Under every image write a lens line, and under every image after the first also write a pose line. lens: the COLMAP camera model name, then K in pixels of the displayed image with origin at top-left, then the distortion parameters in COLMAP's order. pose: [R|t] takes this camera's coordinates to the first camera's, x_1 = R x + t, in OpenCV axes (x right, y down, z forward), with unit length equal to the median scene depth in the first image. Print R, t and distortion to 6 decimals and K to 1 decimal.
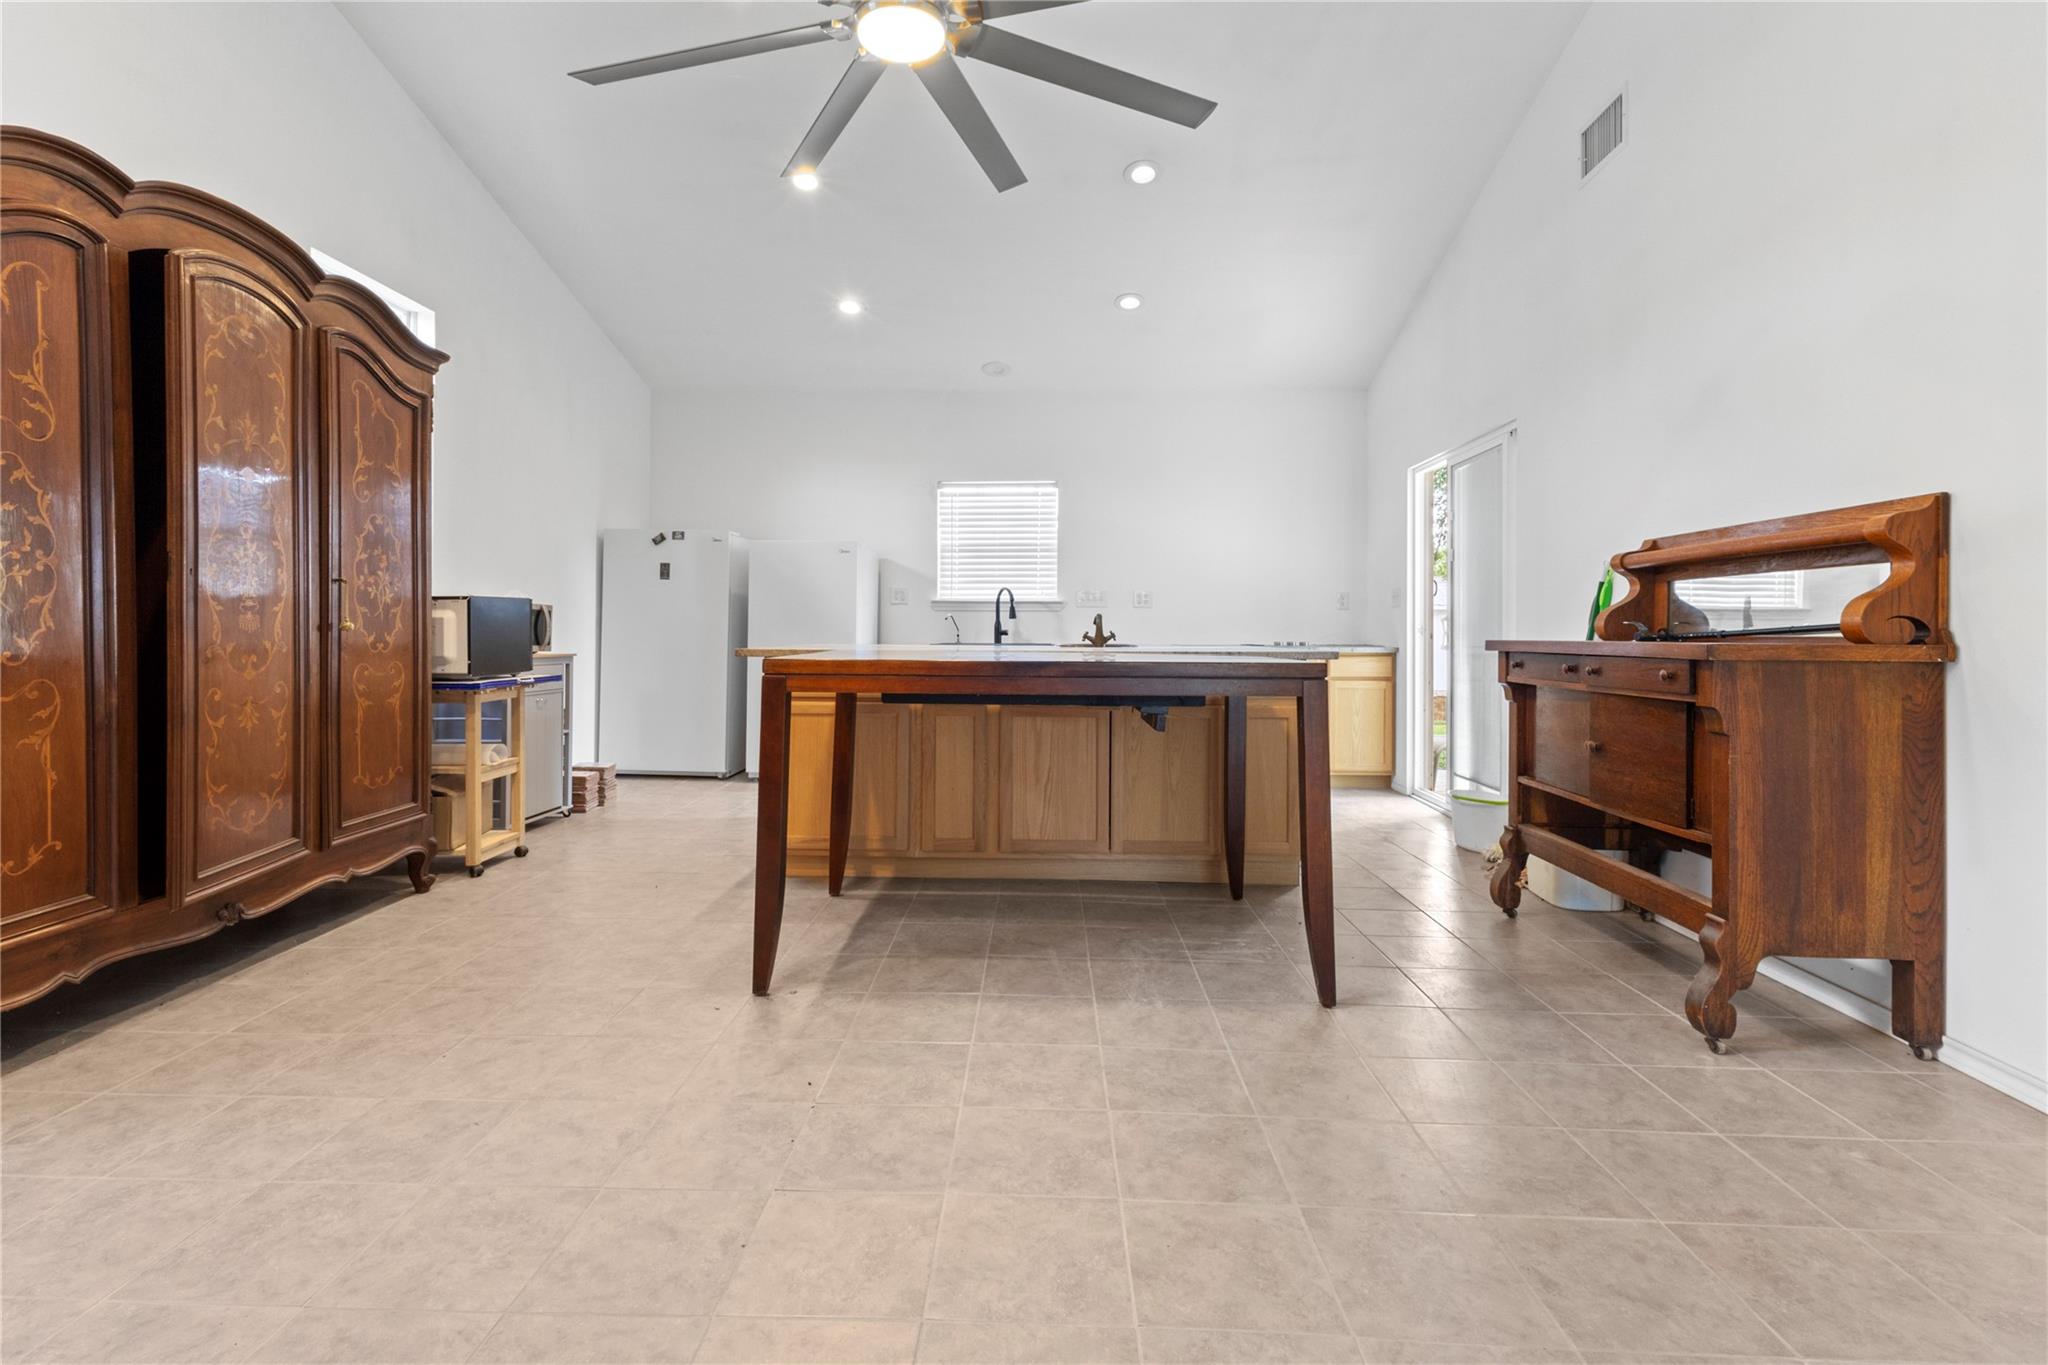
lens RADIAL K [[956.0, 0, 1021.5], [0, 956.0, 639.5], [0, 0, 1]] dist [-0.001800, 0.000054]
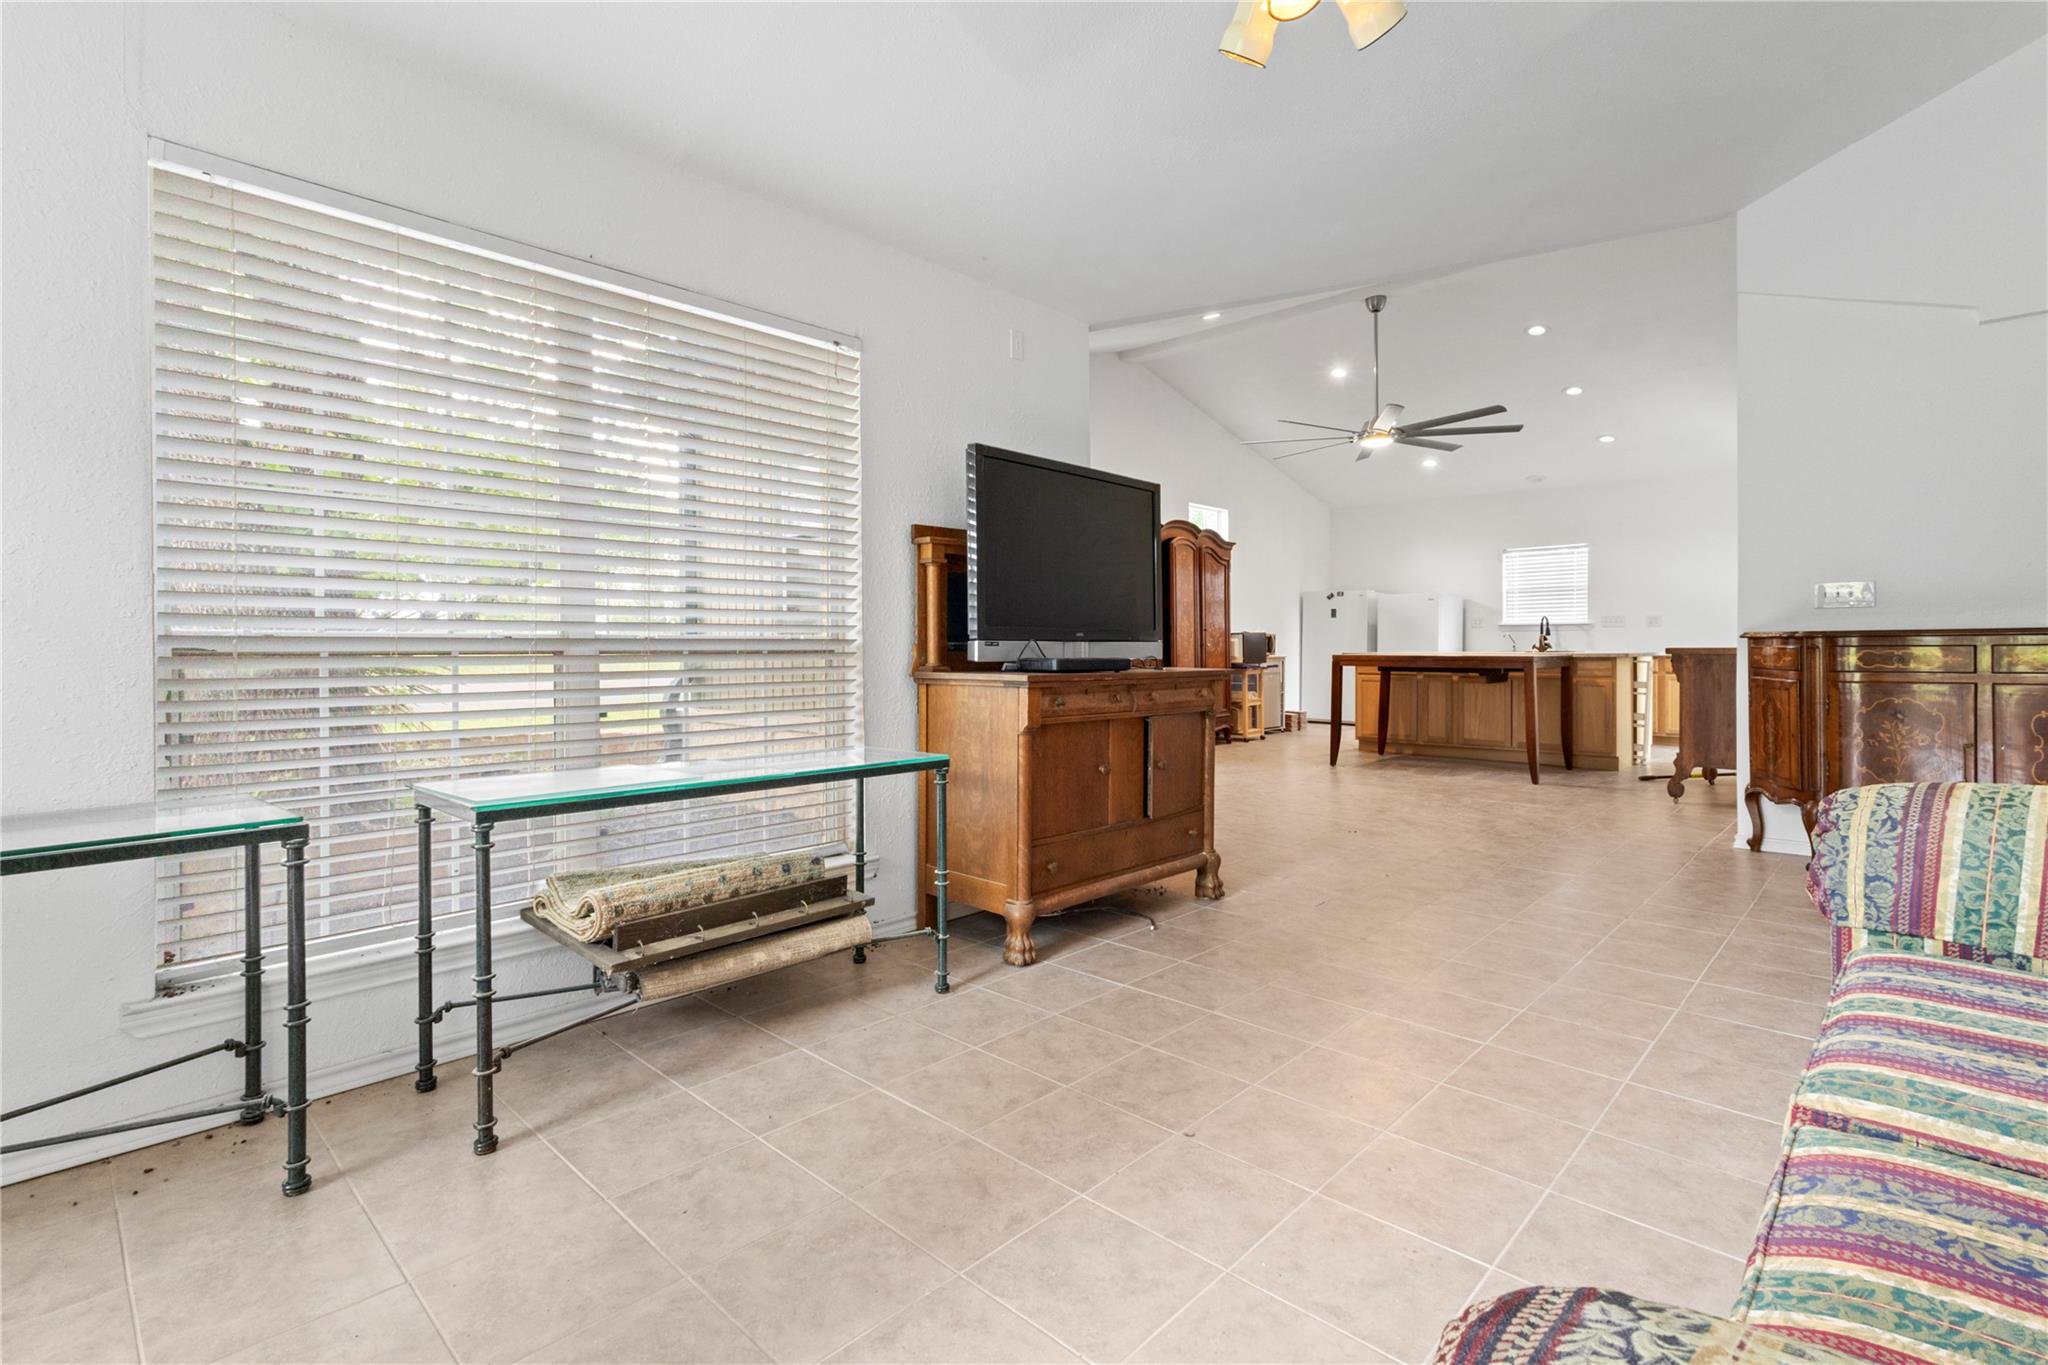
lens RADIAL K [[956.0, 0, 1021.5], [0, 956.0, 639.5], [0, 0, 1]] dist [-0.001800, 0.000054]
pose [[0.741240, -0.012588, -0.671122, 0.667381], [0.003025, 0.999877, -0.015414, 0.010067], [0.671233, 0.009395, 0.741186, -1.236631]]
